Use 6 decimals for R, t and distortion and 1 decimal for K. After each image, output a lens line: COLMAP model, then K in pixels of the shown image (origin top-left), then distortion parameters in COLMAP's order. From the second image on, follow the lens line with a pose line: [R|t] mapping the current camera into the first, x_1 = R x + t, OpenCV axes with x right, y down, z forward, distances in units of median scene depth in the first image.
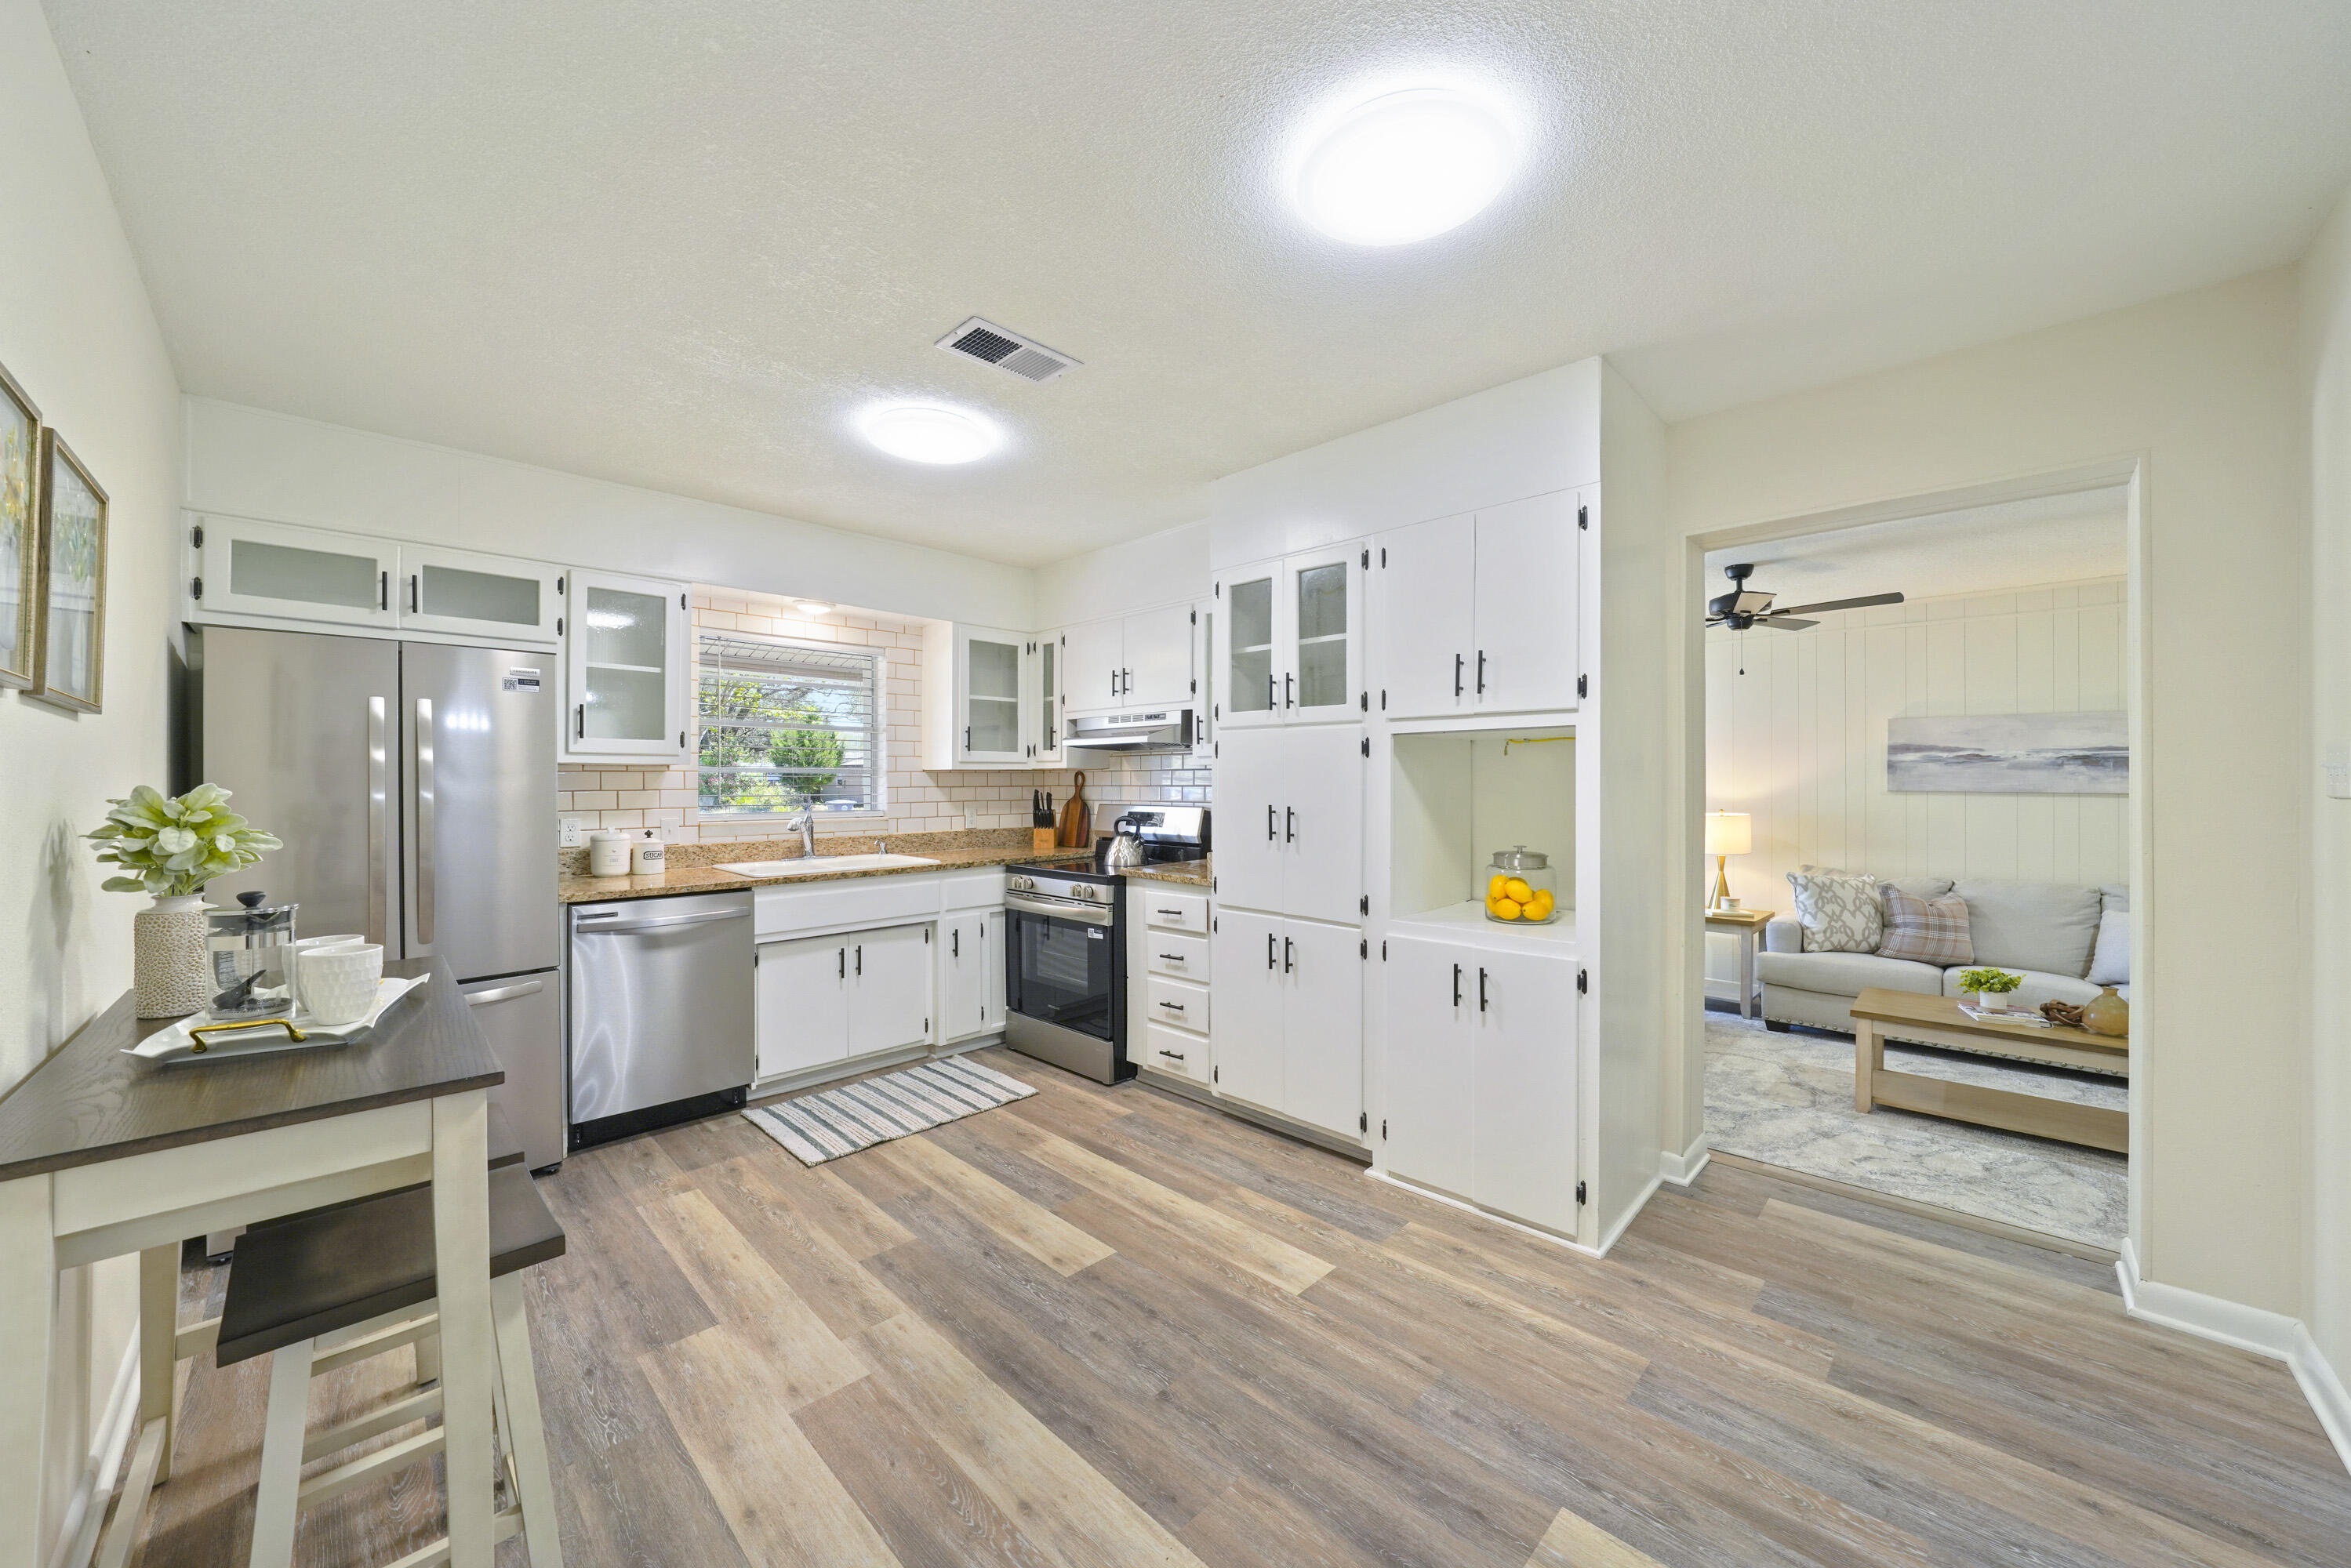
lens RADIAL K [[849.8, 0, 1165.3], [0, 849.8, 778.5], [0, 0, 1]] dist [-0.015956, 0.003319]
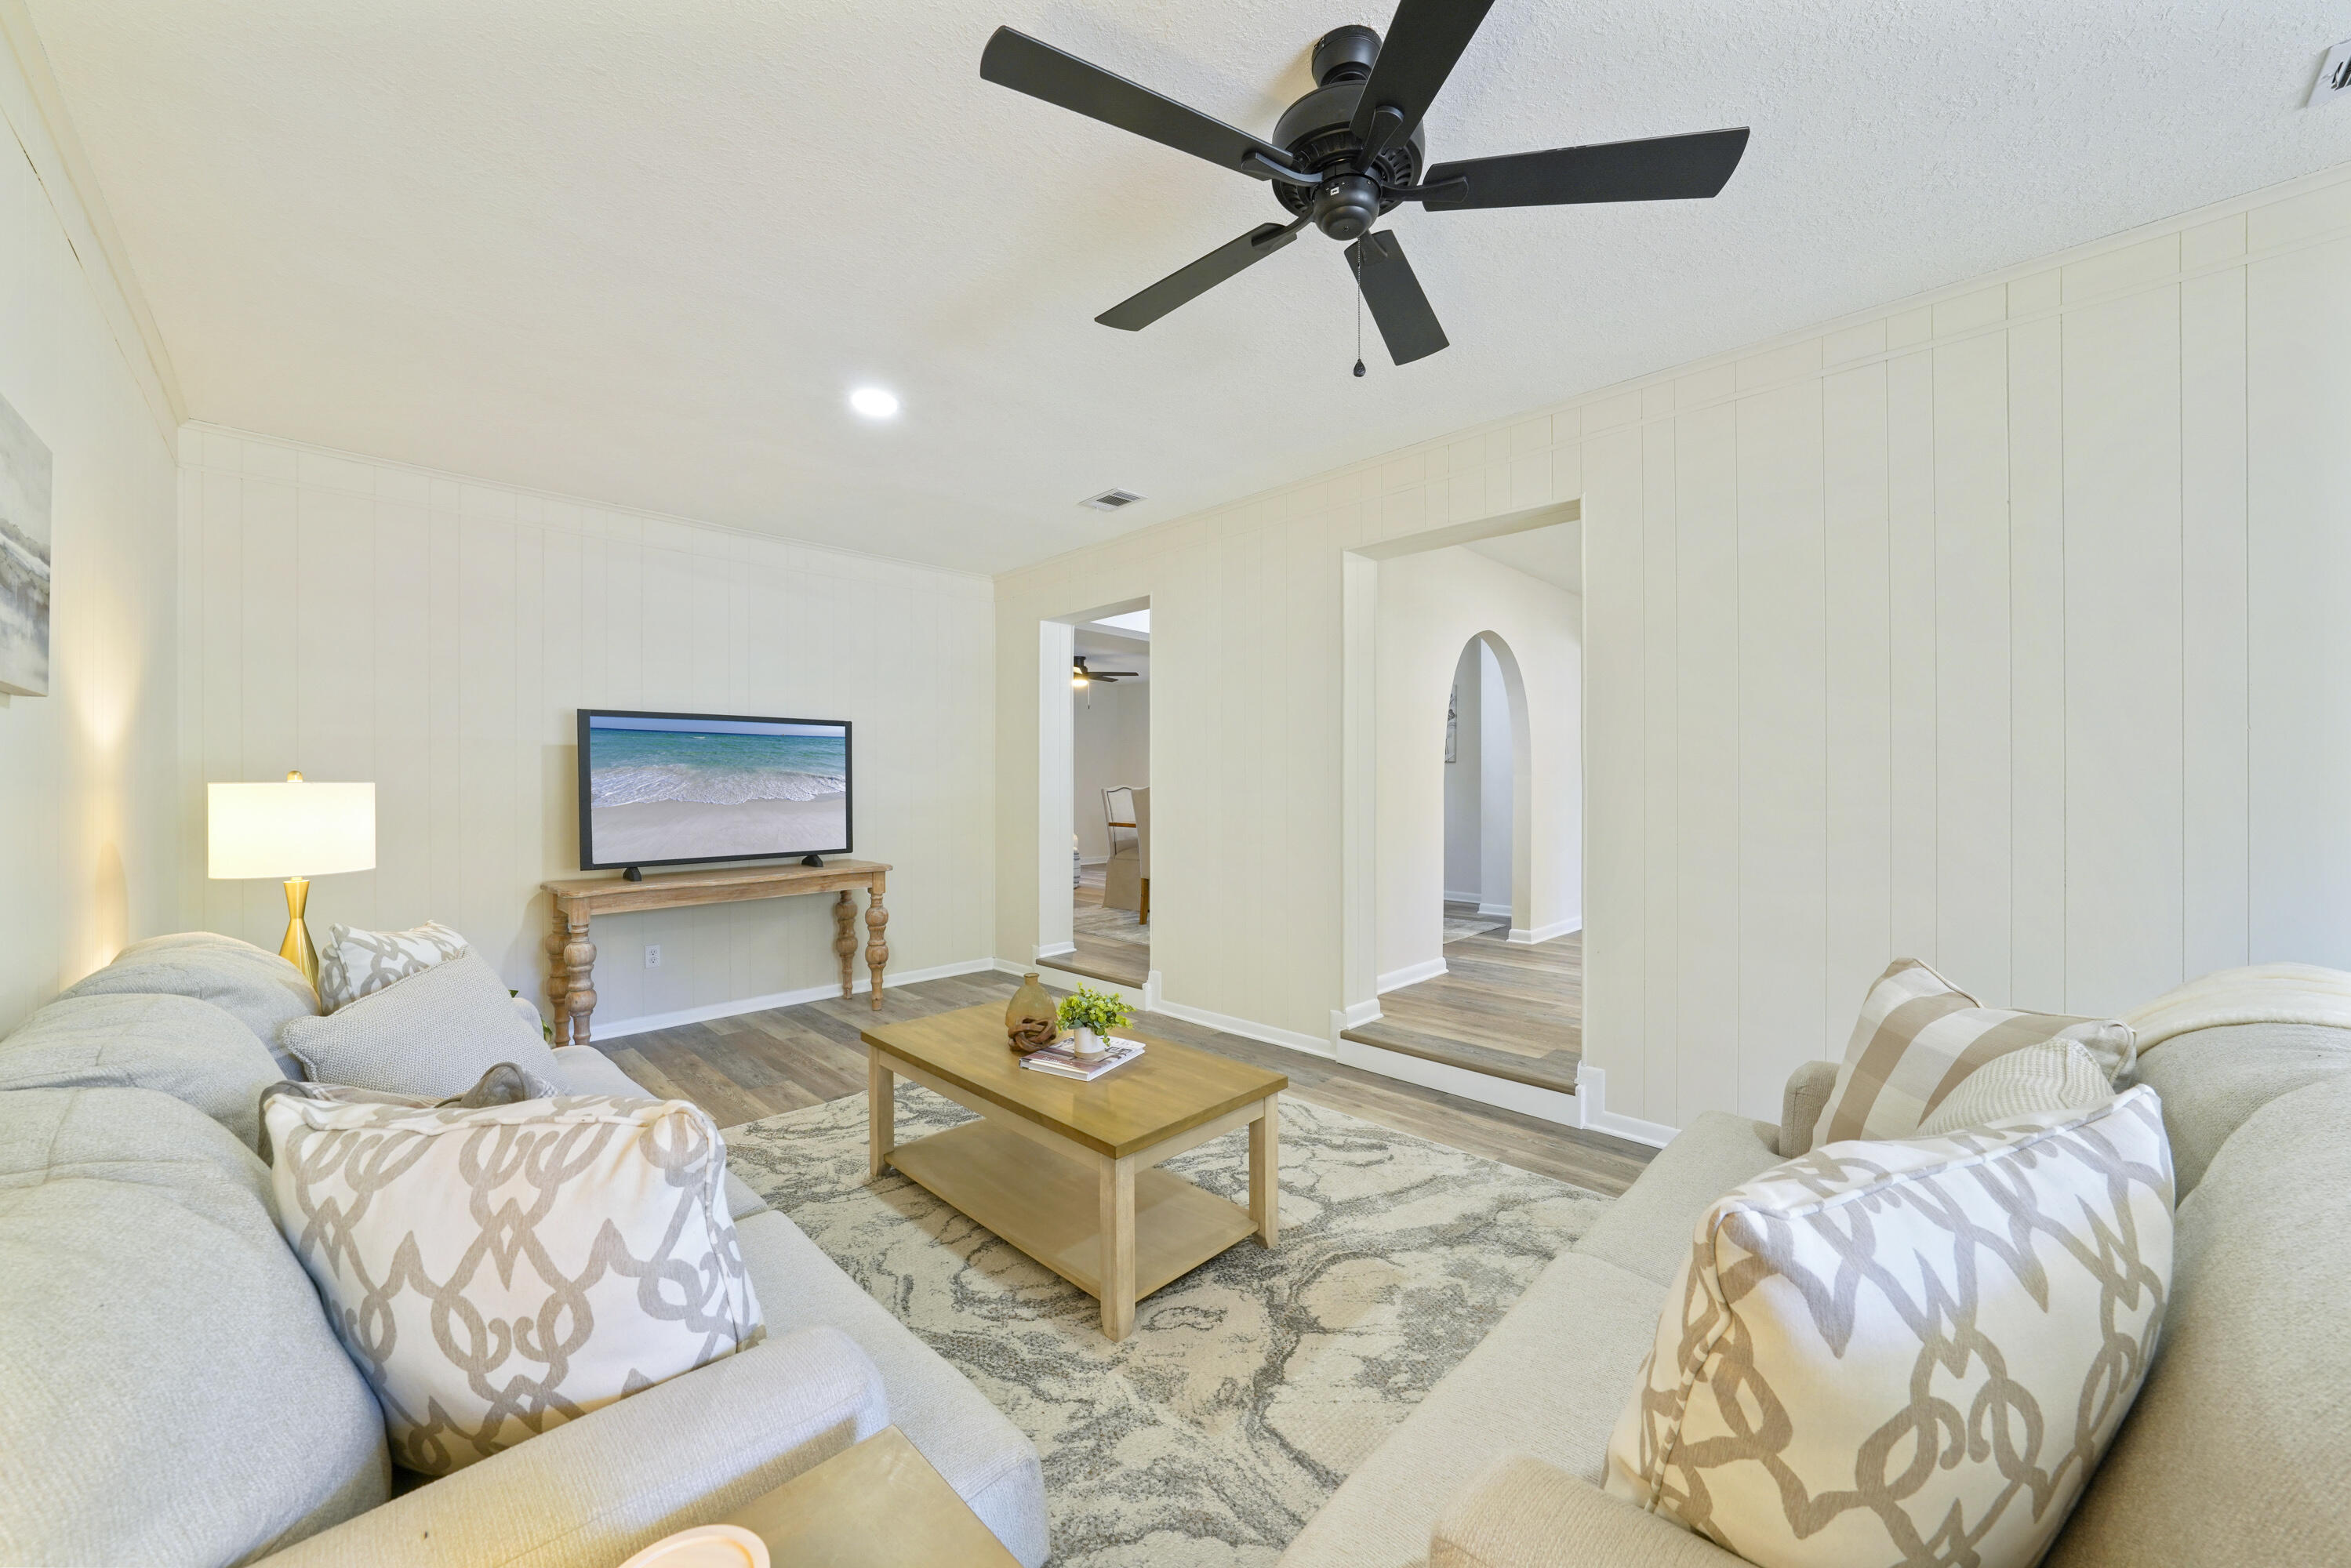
lens RADIAL K [[849.8, 0, 1175.6], [0, 849.8, 783.1], [0, 0, 1]] dist [-0.015956, 0.003319]
pose [[-0.999968, 0.001127, 0.007890, 1.026136], [0.001088, 0.999987, -0.005018, 0.078177], [-0.007895, -0.005009, -0.999956, 1.857786]]
